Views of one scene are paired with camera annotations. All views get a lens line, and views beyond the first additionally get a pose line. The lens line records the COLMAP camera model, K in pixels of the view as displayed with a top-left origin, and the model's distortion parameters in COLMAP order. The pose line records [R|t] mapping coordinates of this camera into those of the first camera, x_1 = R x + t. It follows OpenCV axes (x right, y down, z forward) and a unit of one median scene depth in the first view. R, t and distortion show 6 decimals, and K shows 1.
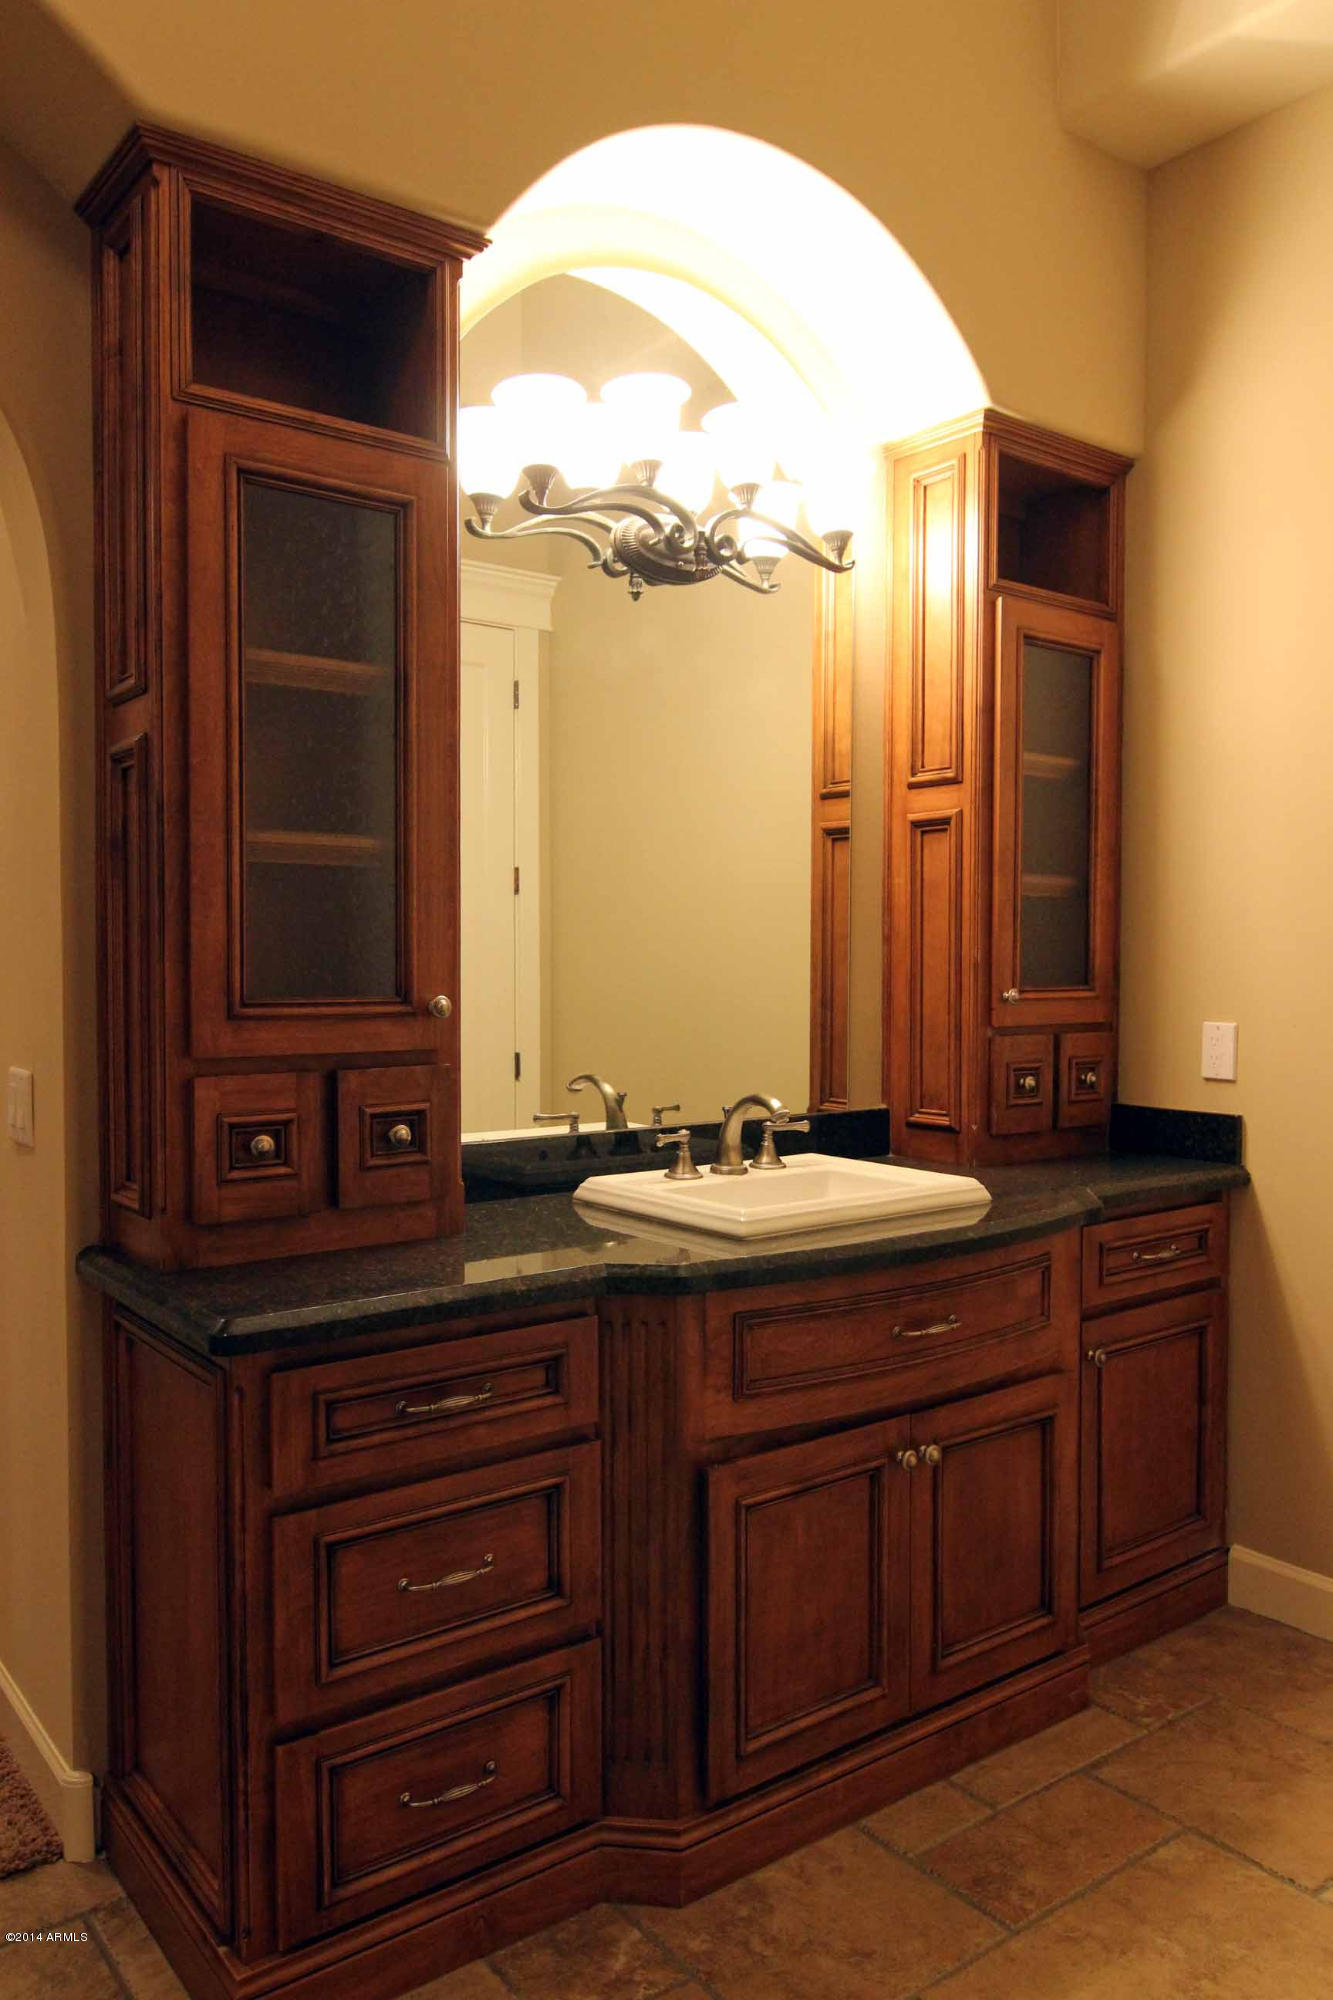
lens RADIAL K [[1466.5, 0, 656.2], [0, 1466.5, 996.5], [0, 0, 1]] dist [0.003612, 0.000585]
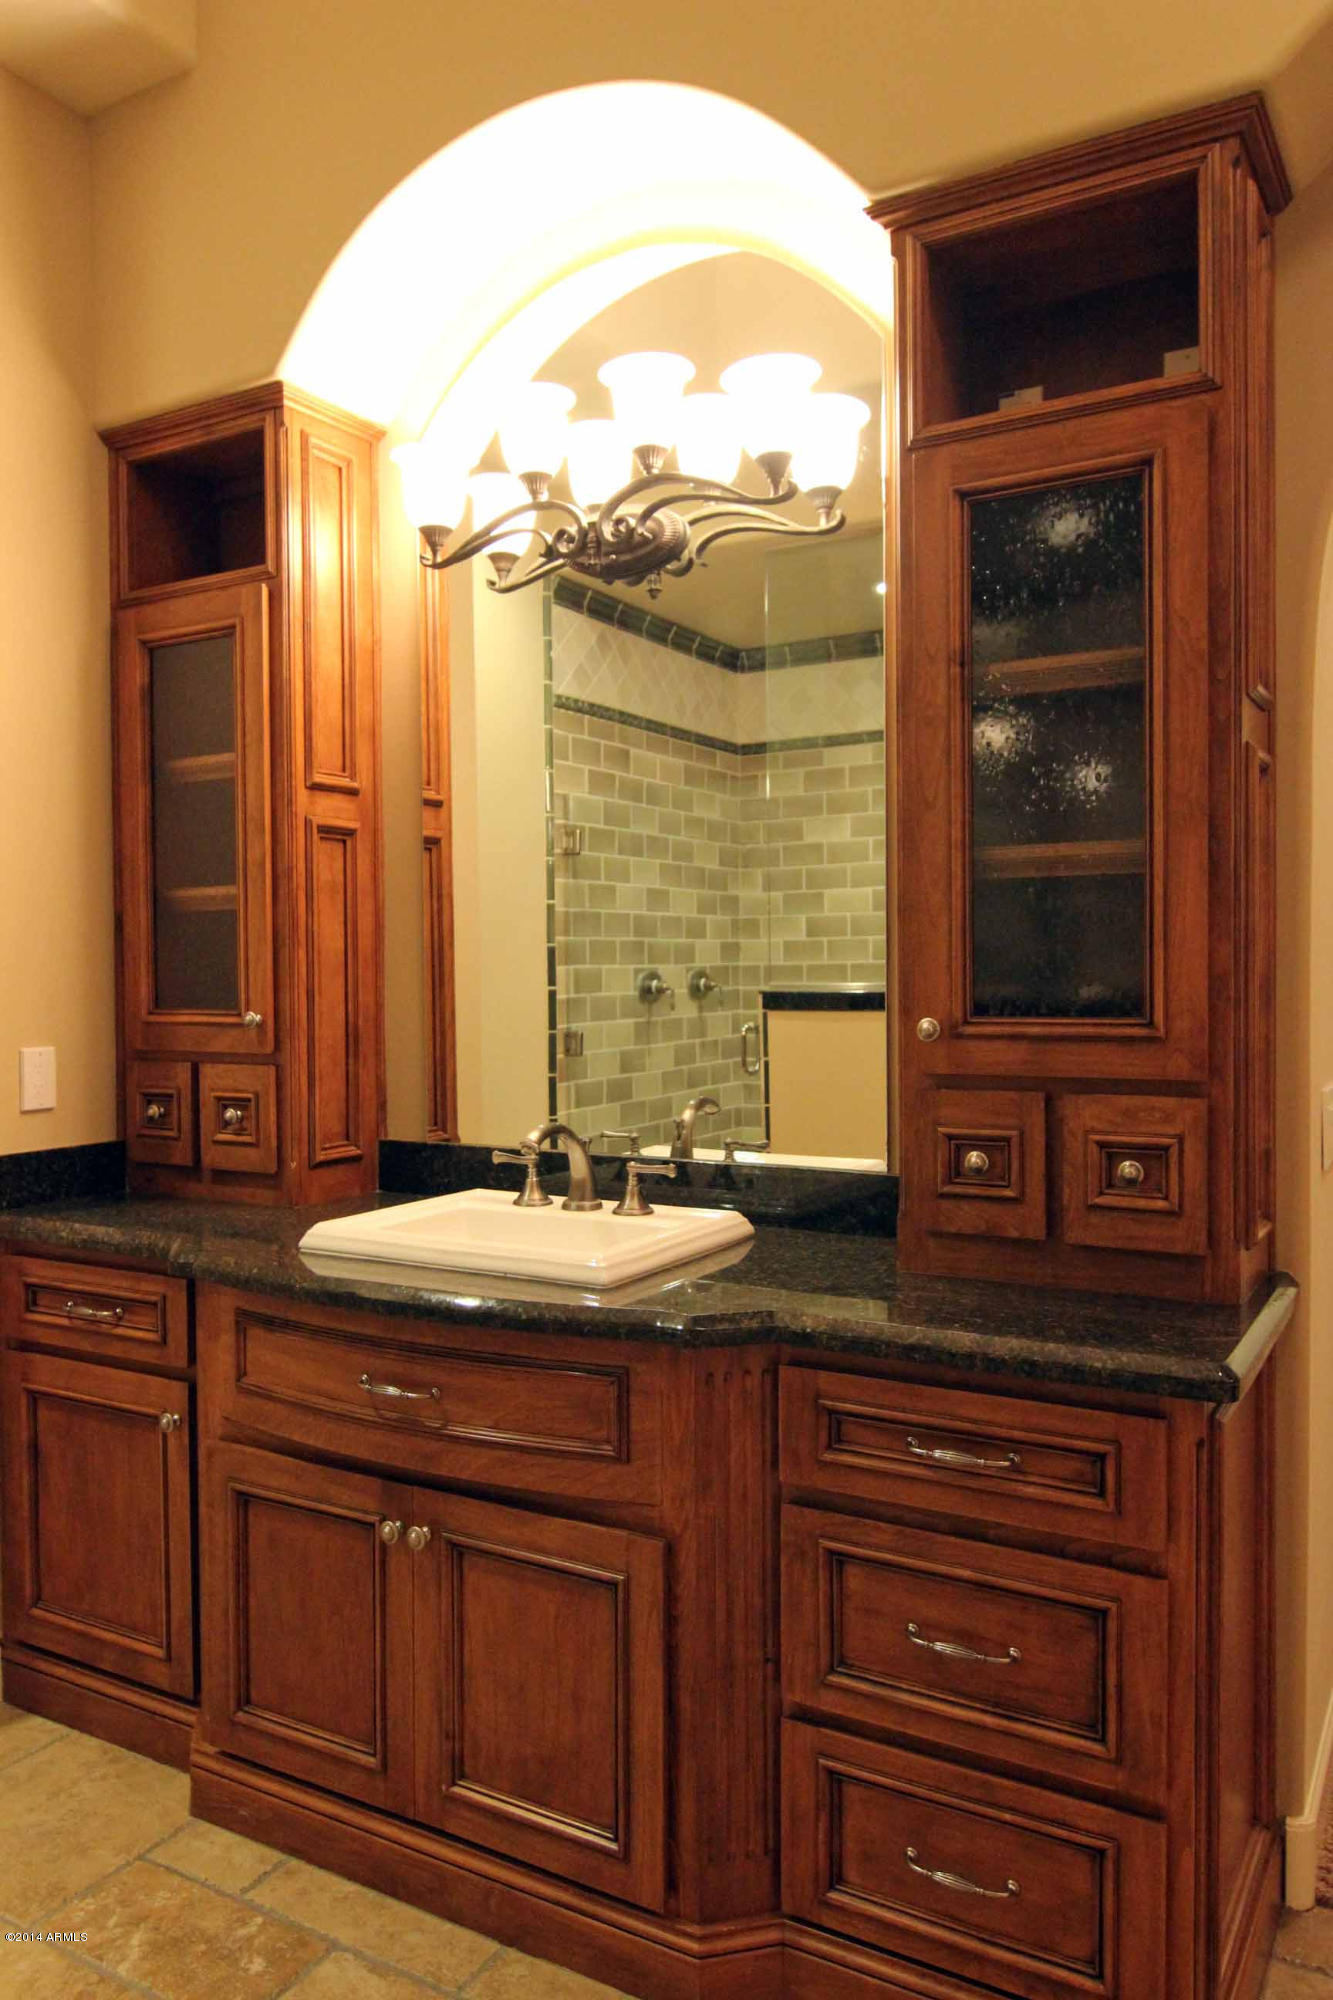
lens RADIAL K [[1466.5, 0, 656.8], [0, 1466.5, 1001.4], [0, 0, 1]] dist [0.003612, 0.000585]
pose [[0.379583, 0.015706, -0.925025, 0.900966], [-0.016533, 0.999811, 0.010191, -0.020714], [0.925010, 0.011425, 0.379771, 0.672680]]
